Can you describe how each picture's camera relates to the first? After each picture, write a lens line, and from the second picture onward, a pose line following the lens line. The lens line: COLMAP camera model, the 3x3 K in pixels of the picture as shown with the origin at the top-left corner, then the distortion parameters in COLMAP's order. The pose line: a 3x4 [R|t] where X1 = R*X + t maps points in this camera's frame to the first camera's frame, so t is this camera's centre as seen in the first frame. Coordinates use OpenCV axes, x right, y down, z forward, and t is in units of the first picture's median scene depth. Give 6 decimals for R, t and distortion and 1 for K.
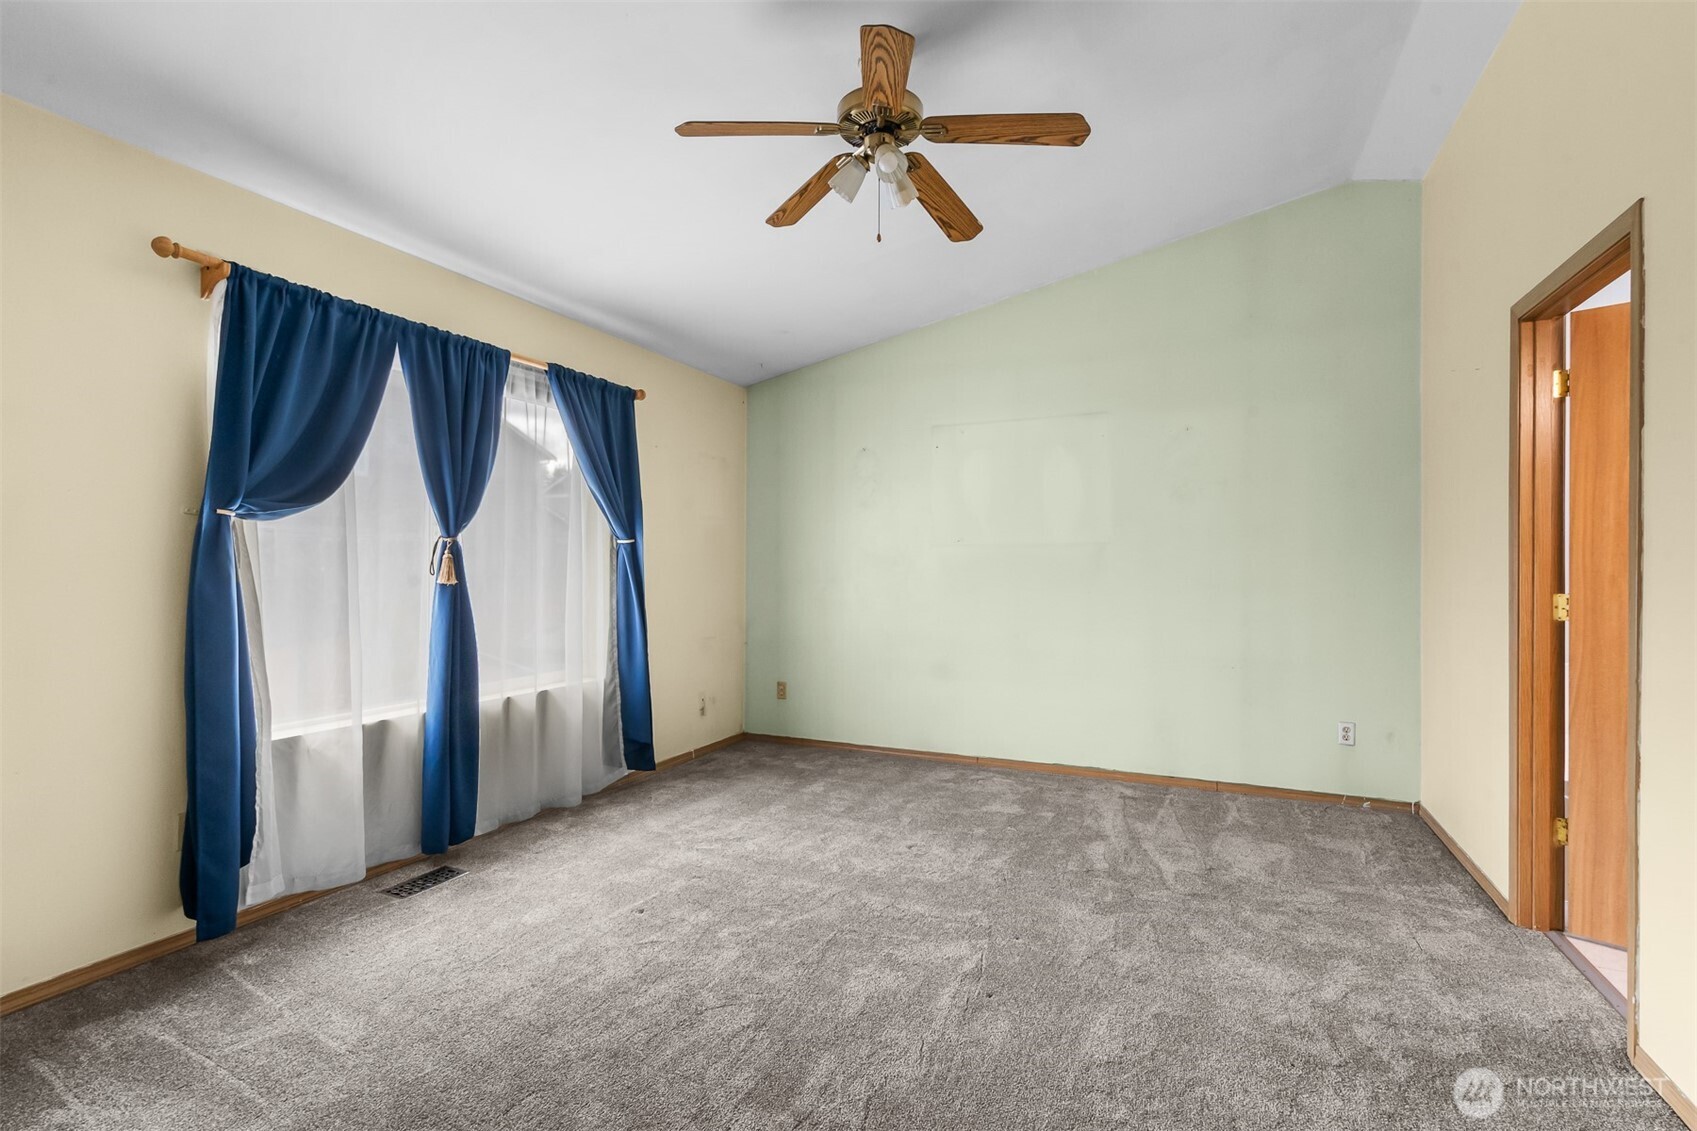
lens RADIAL K [[767.1, 0, 844.6], [0, 767.1, 570.3], [0, 0, 1]] dist [-0.001057, 0.000577]
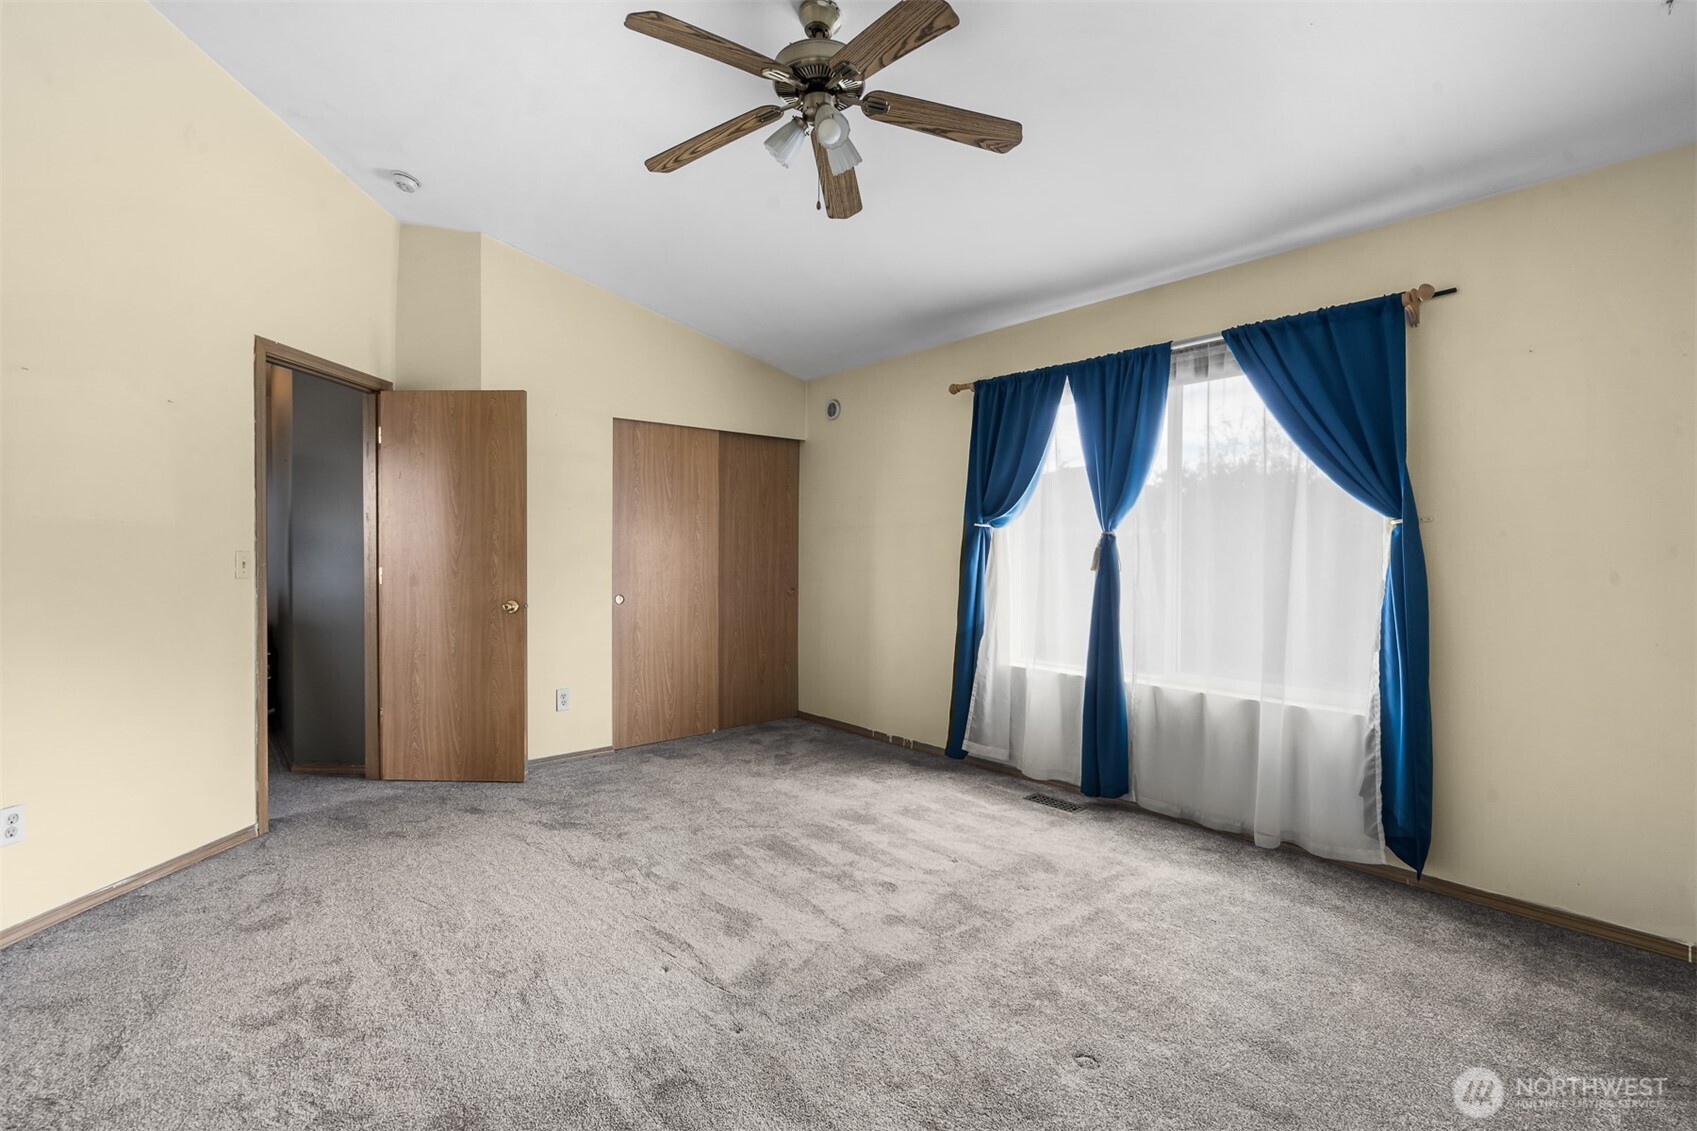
lens RADIAL K [[767.1, 0, 844.6], [0, 767.1, 570.3], [0, 0, 1]] dist [-0.001057, 0.000577]
pose [[-0.400576, 0.021748, -0.916005, 0.636033], [-0.006756, 0.999621, 0.026688, -0.012554], [0.916238, 0.016879, -0.400278, 0.989418]]
